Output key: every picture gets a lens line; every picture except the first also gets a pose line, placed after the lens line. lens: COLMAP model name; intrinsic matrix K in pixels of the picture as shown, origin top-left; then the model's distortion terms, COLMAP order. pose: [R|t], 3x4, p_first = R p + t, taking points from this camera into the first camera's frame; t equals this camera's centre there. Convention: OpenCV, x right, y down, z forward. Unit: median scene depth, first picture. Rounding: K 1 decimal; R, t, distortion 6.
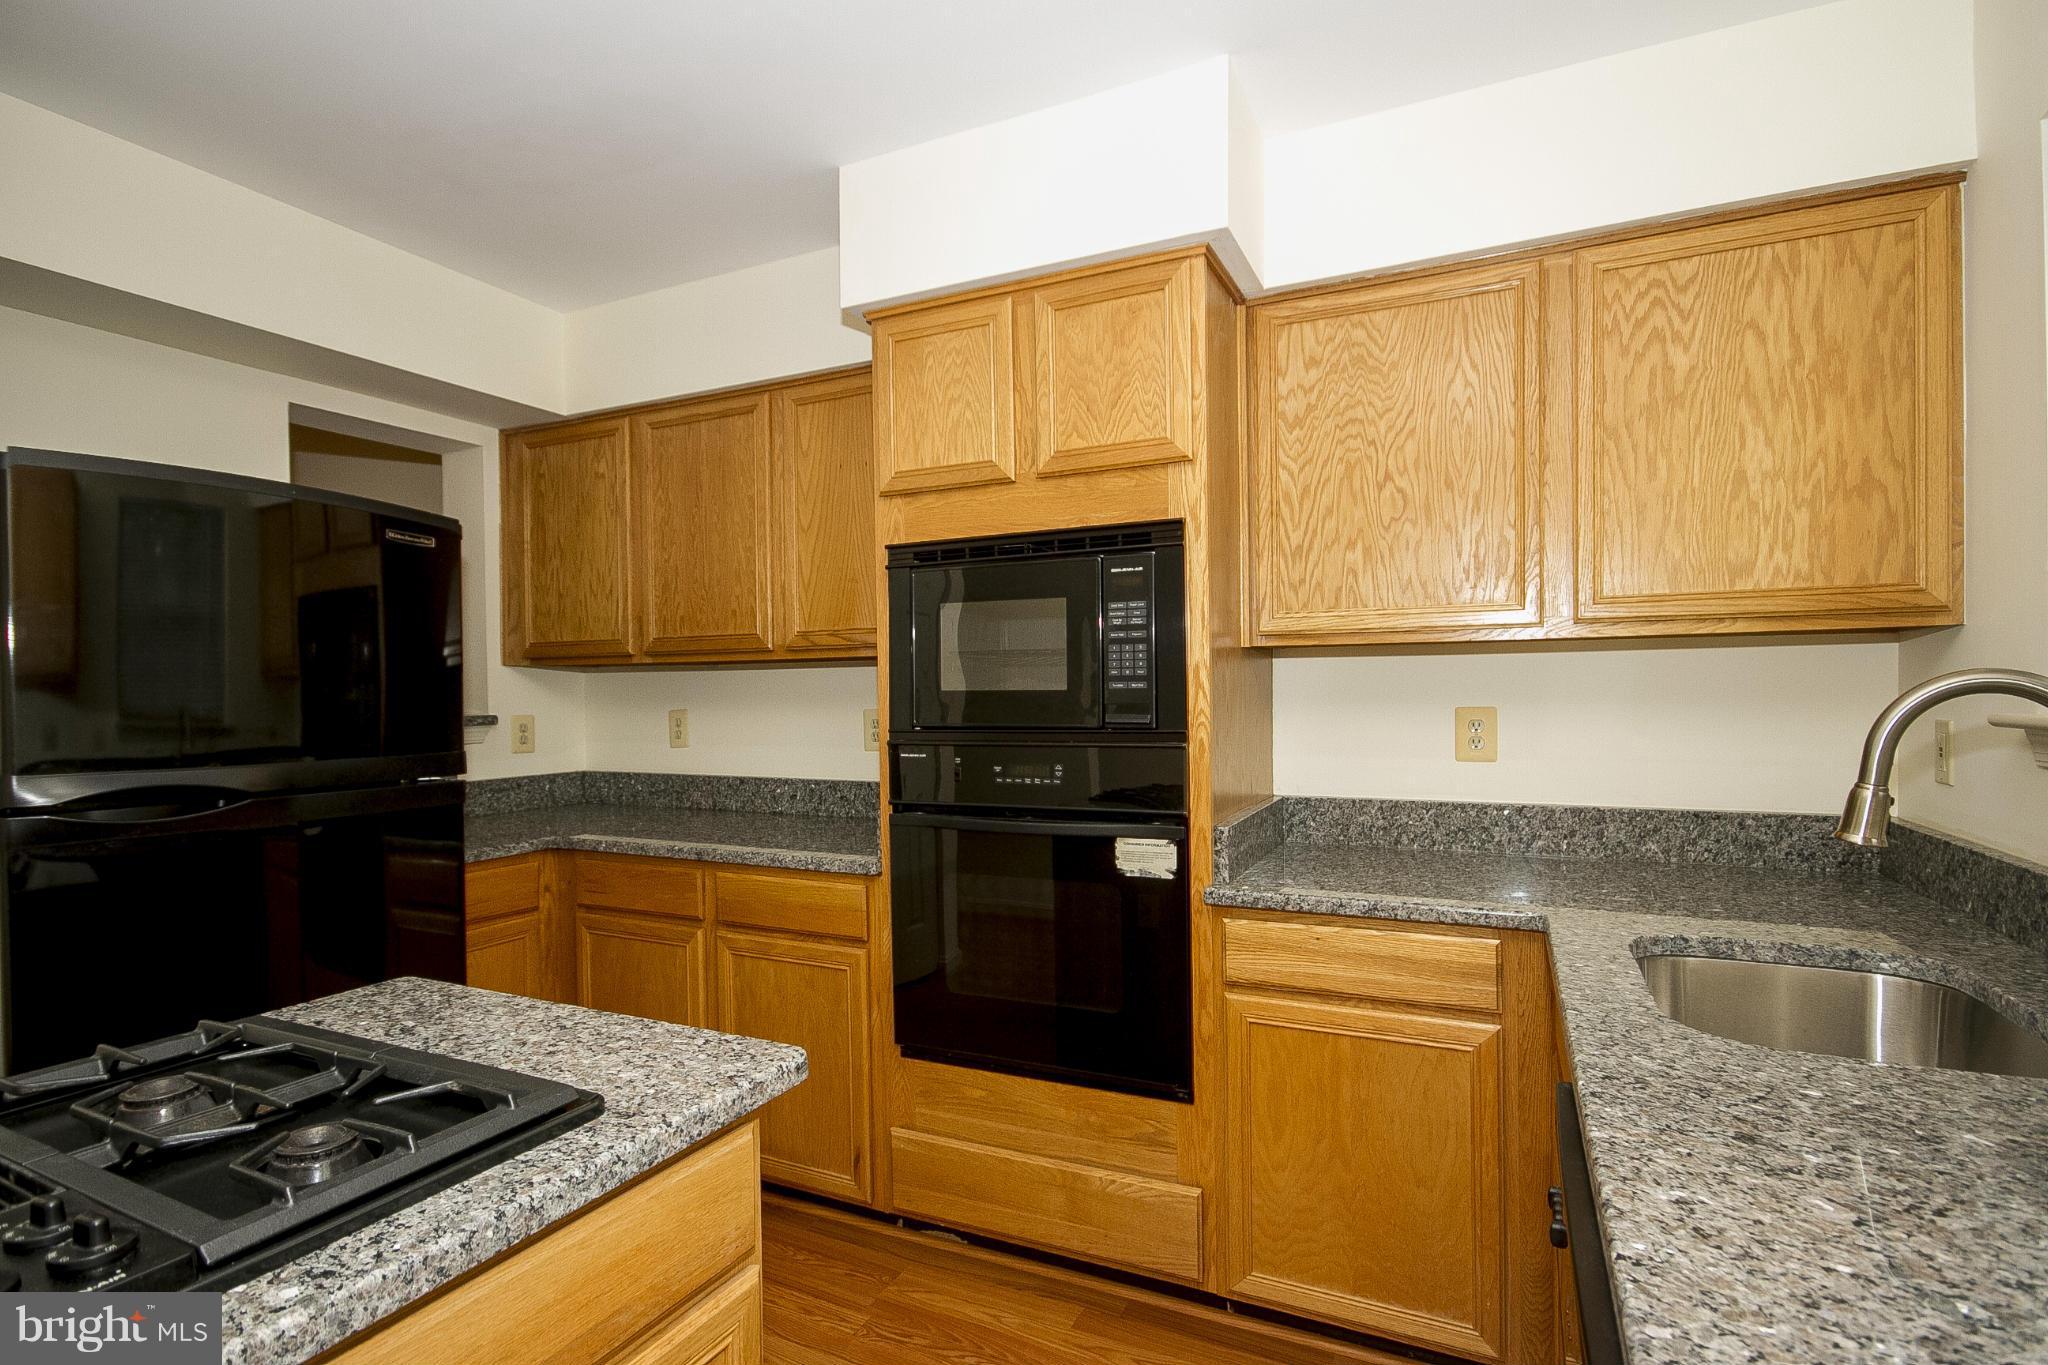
lens RADIAL K [[1001.1, 0, 1022.0], [0, 1001.1, 703.5], [0, 0, 1]] dist [-0.012572, 0.005038]
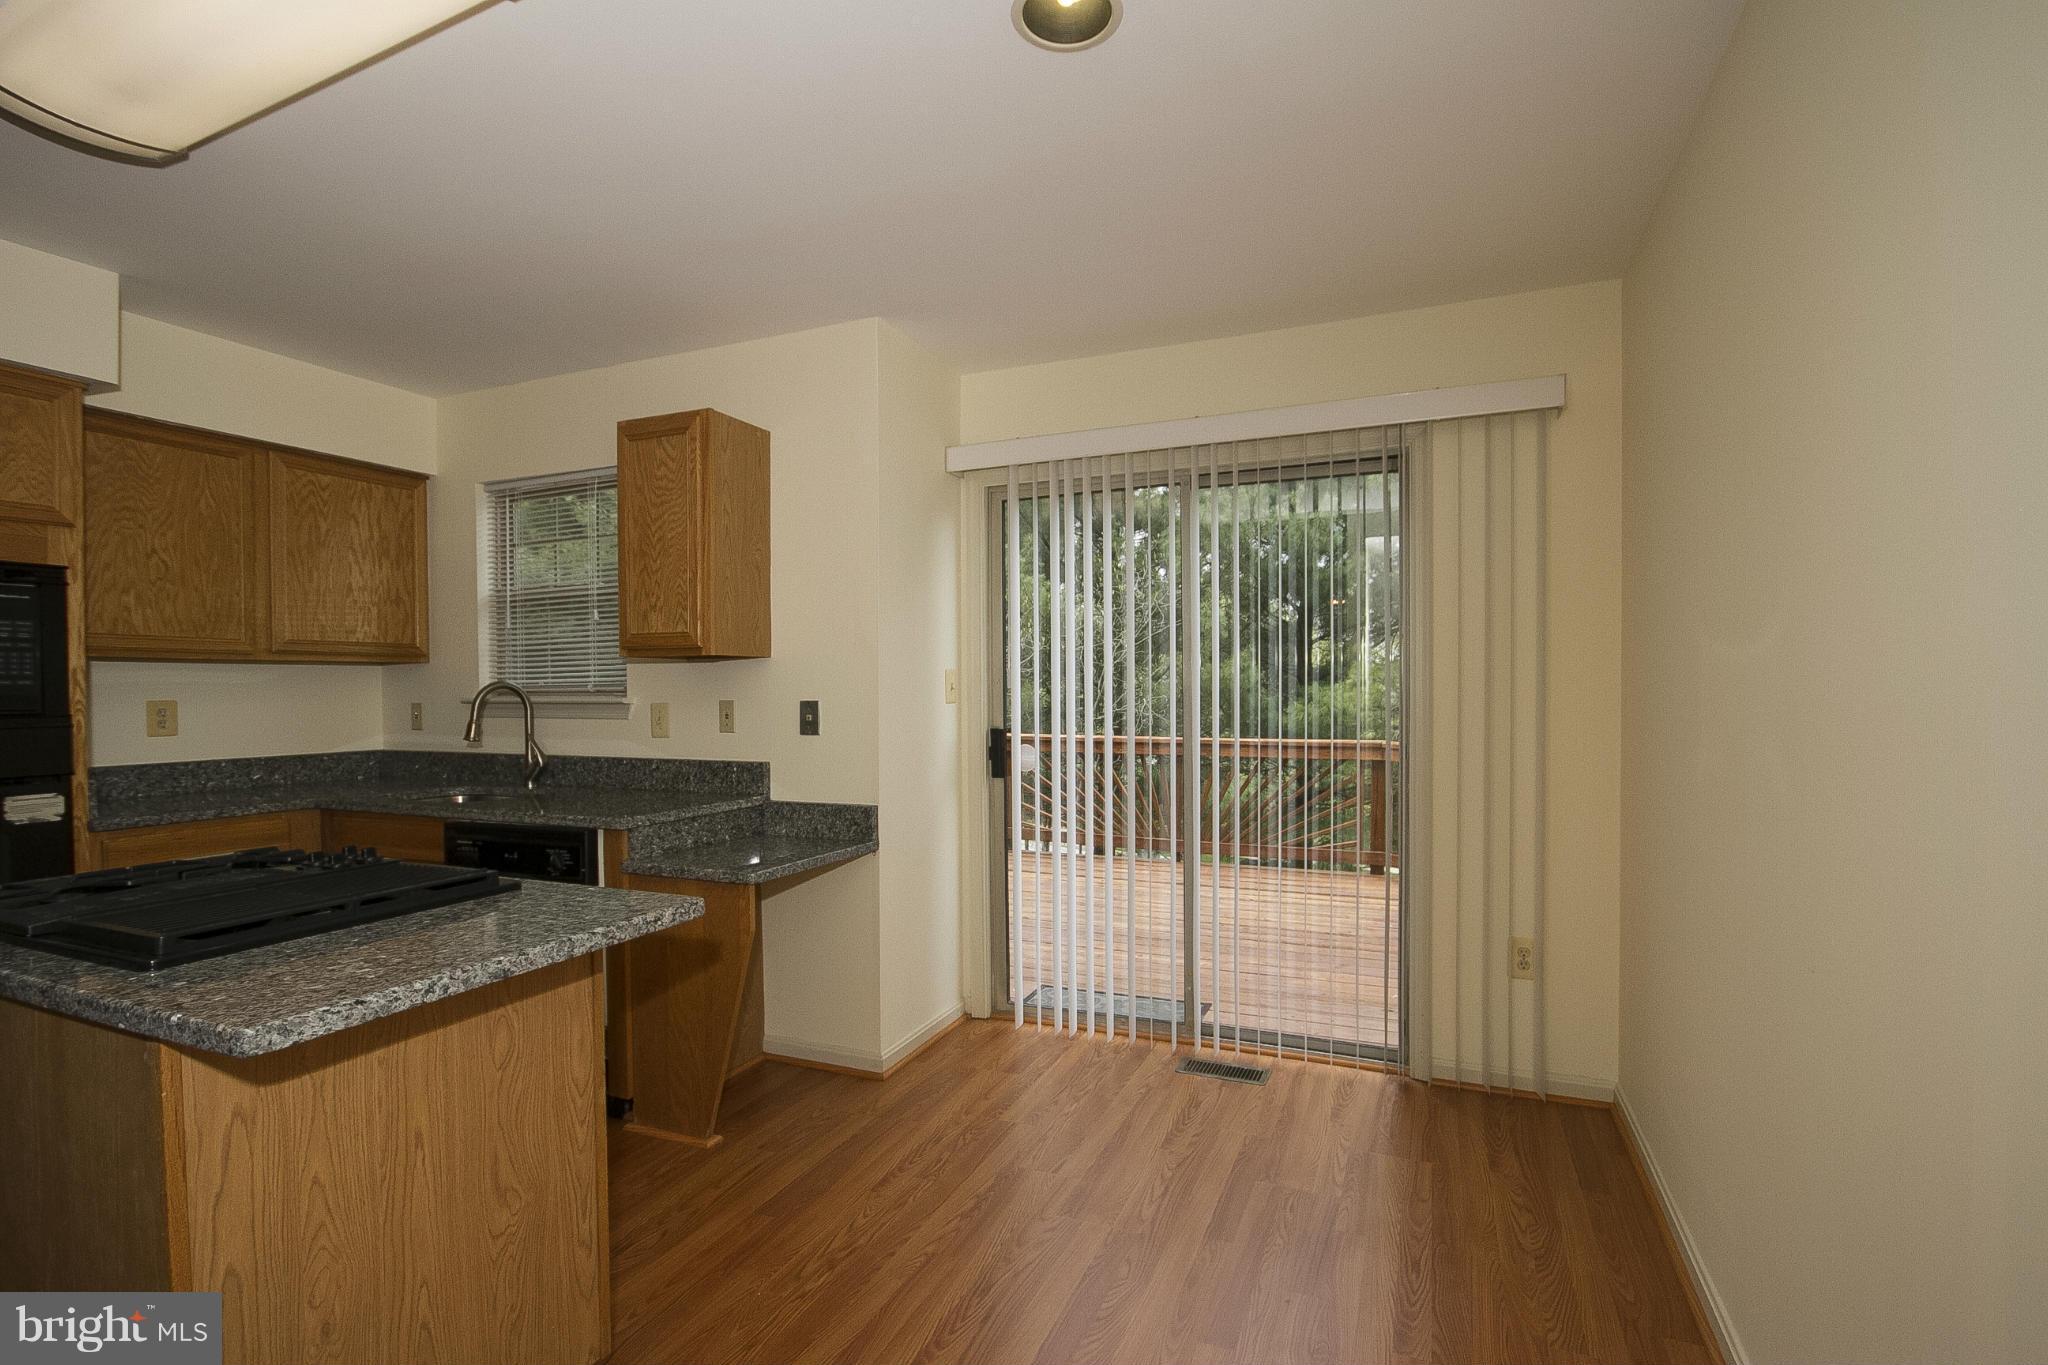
lens RADIAL K [[944.7, 0, 1024.8], [0, 944.7, 705.2], [0, 0, 1]] dist [-0.009580, -0.004062]
pose [[-0.045295, -0.007416, 0.998946, -1.162438], [0.020147, 0.999762, 0.008336, 0.028455], [-0.998770, 0.020504, -0.045134, -0.284988]]
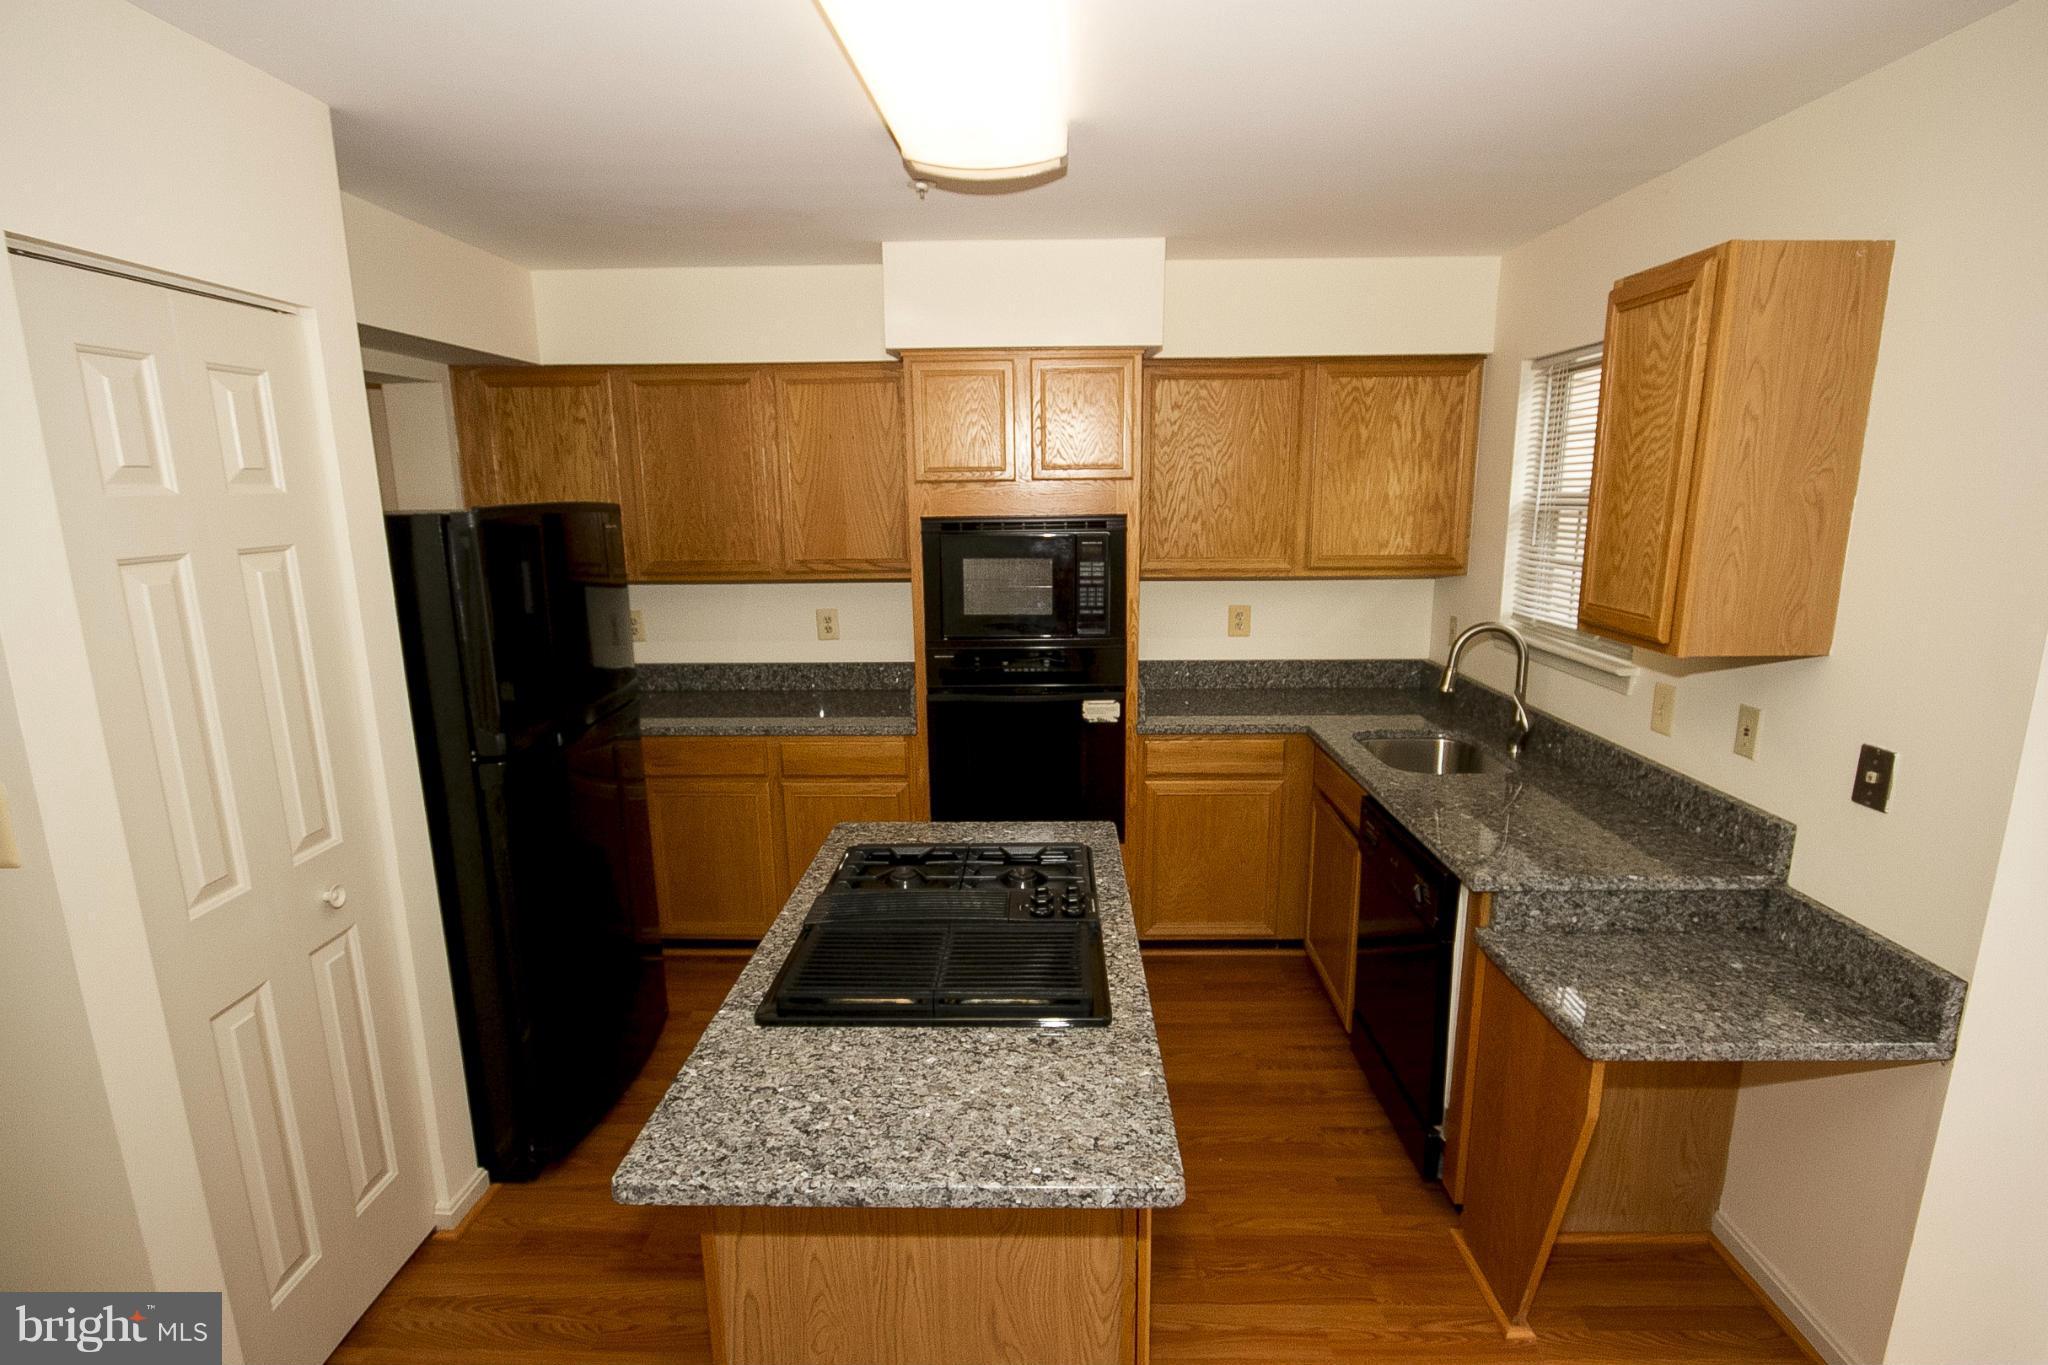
lens RADIAL K [[1001.1, 0, 1036.4], [0, 1001.1, 703.2], [0, 0, 1]] dist [-0.012572, 0.005038]
pose [[0.907197, -0.087151, 0.411581, -0.668646], [0.005185, 0.980550, 0.196199, -0.193711], [-0.420675, -0.175857, 0.890004, -0.478452]]
